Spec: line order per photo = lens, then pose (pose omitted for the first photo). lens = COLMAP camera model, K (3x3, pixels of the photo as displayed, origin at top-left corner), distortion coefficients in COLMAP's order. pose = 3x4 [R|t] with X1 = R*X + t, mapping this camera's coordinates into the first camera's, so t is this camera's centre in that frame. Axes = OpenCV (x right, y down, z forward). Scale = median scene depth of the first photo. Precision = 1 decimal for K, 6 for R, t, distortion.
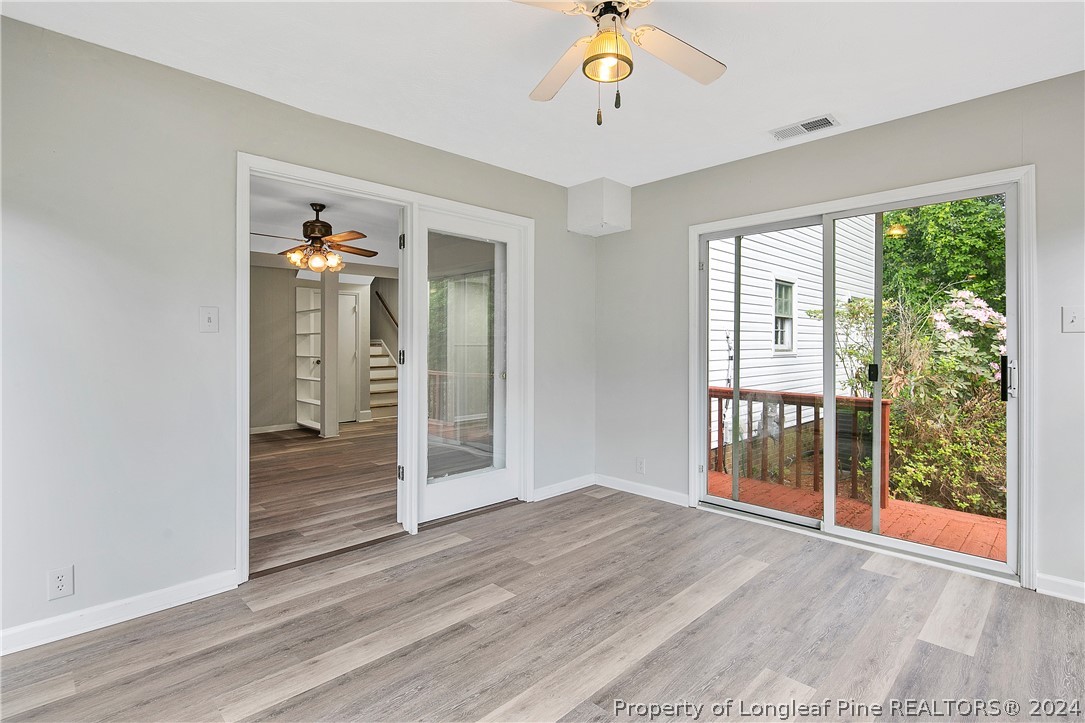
lens RADIAL K [[530.1, 0, 543.8], [0, 530.1, 340.1], [0, 0, 1]] dist [0.000721, -0.002548]
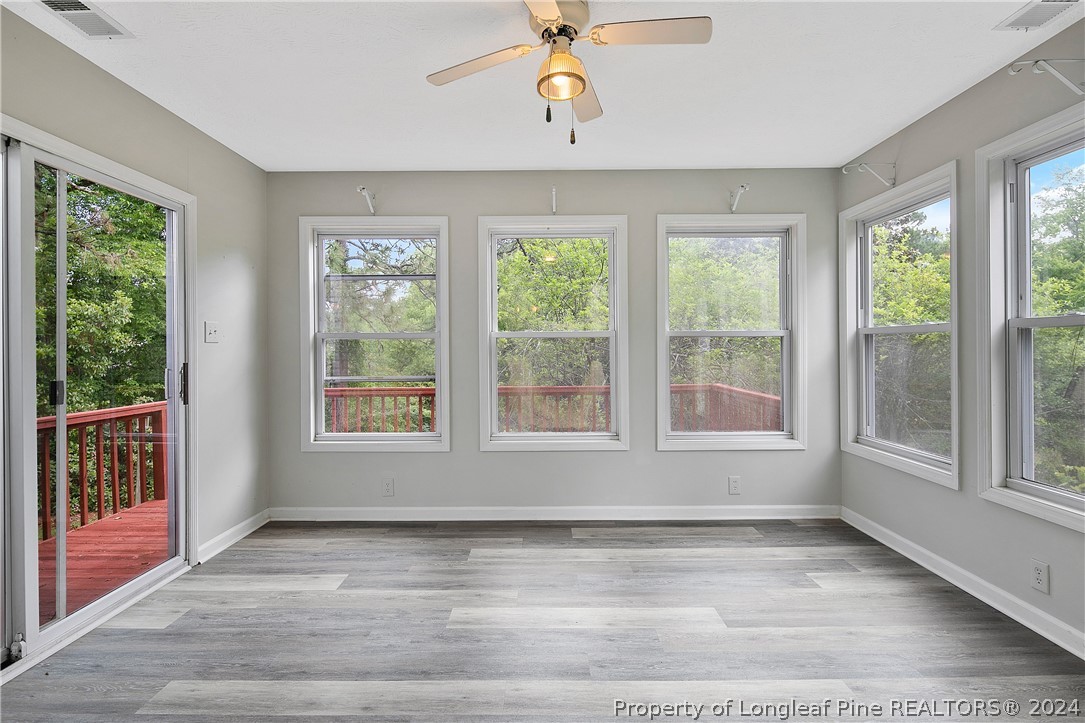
lens RADIAL K [[530.1, 0, 543.8], [0, 530.1, 340.1], [0, 0, 1]] dist [0.000721, -0.002548]
pose [[-0.711100, 0.015571, 0.702918, -0.449469], [0.002213, 0.999799, -0.019909, 0.008598], [-0.703087, -0.012602, -0.710992, 1.350364]]
